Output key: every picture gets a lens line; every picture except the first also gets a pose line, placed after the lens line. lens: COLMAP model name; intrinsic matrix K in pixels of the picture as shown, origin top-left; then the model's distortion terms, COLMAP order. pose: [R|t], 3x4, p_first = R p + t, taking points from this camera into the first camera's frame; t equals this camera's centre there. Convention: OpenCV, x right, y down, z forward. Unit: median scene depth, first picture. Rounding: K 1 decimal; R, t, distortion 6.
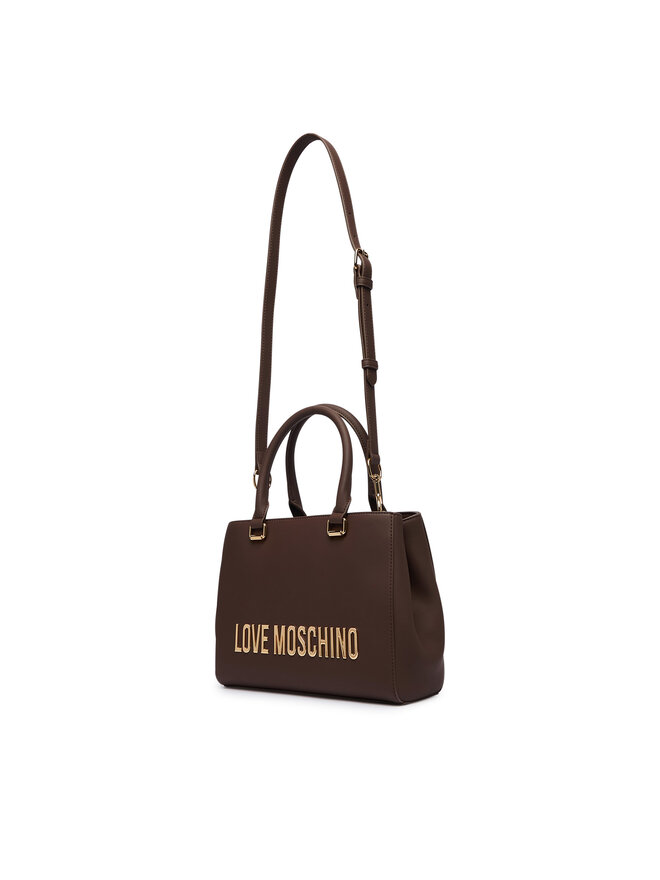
lens RADIAL K [[1241.1, 0, 330.0], [0, 1241.1, 440.0], [0, 0, 1]] dist [-0.010985, -0.006583]
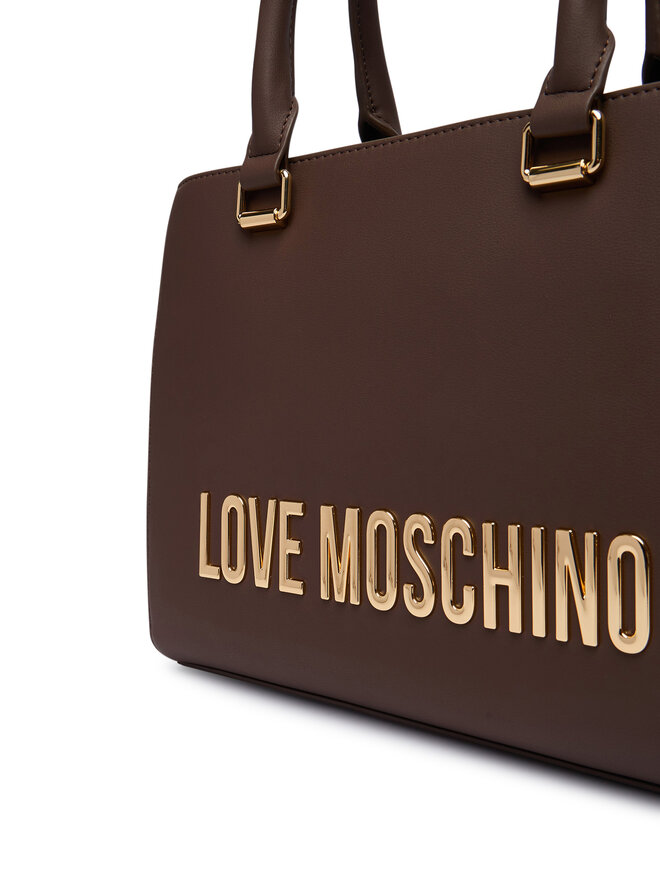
lens RADIAL K [[1241.1, 0, 330.0], [0, 1241.1, 440.0], [0, 0, 1]] dist [-0.010985, -0.006583]
pose [[0.999703, -0.004174, -0.024004, -0.035732], [0.008203, 0.985365, 0.170262, 0.083112], [0.022942, -0.170409, 0.985106, 0.712087]]
